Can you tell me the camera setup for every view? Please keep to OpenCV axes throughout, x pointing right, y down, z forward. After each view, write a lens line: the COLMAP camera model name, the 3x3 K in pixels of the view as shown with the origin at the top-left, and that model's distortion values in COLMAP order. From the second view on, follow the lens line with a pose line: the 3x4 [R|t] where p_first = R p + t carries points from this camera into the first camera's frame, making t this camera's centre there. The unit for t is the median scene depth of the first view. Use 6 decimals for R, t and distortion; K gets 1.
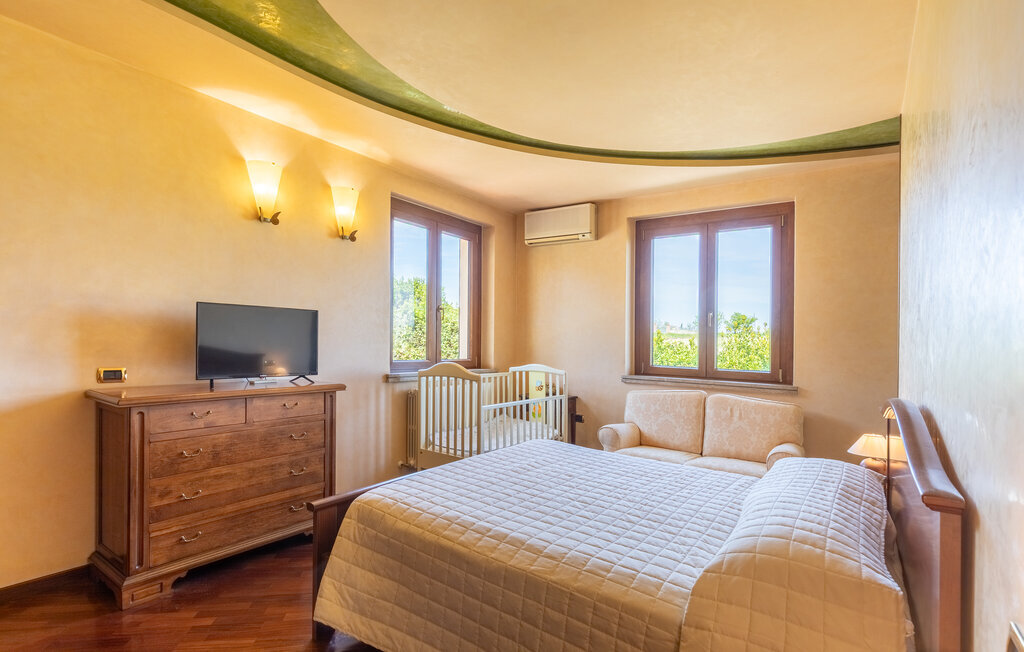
lens RADIAL K [[483.2, 0, 514.8], [0, 483.2, 333.9], [0, 0, 1]] dist [-0.000525, 0.000067]
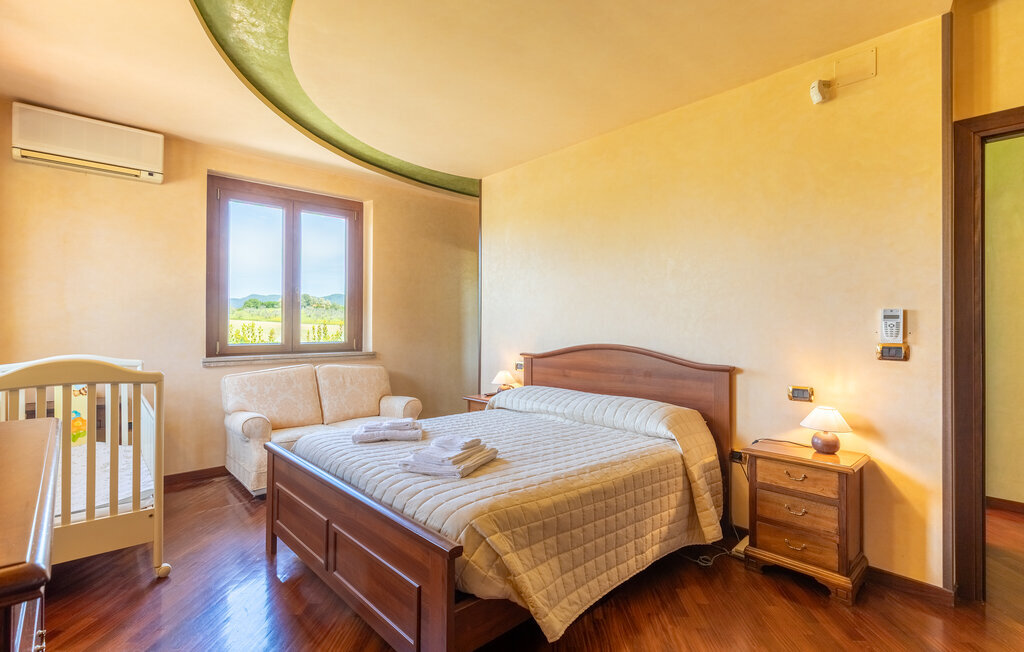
lens RADIAL K [[473.4, 0, 510.4], [0, 473.4, 309.8], [0, 0, 1]] dist [0.000006, -0.000040]
pose [[0.226503, 0.001845, 0.974009, -0.471715], [-0.011349, 0.999935, 0.000745, -0.004844], [-0.973944, -0.011223, 0.226509, 0.325759]]
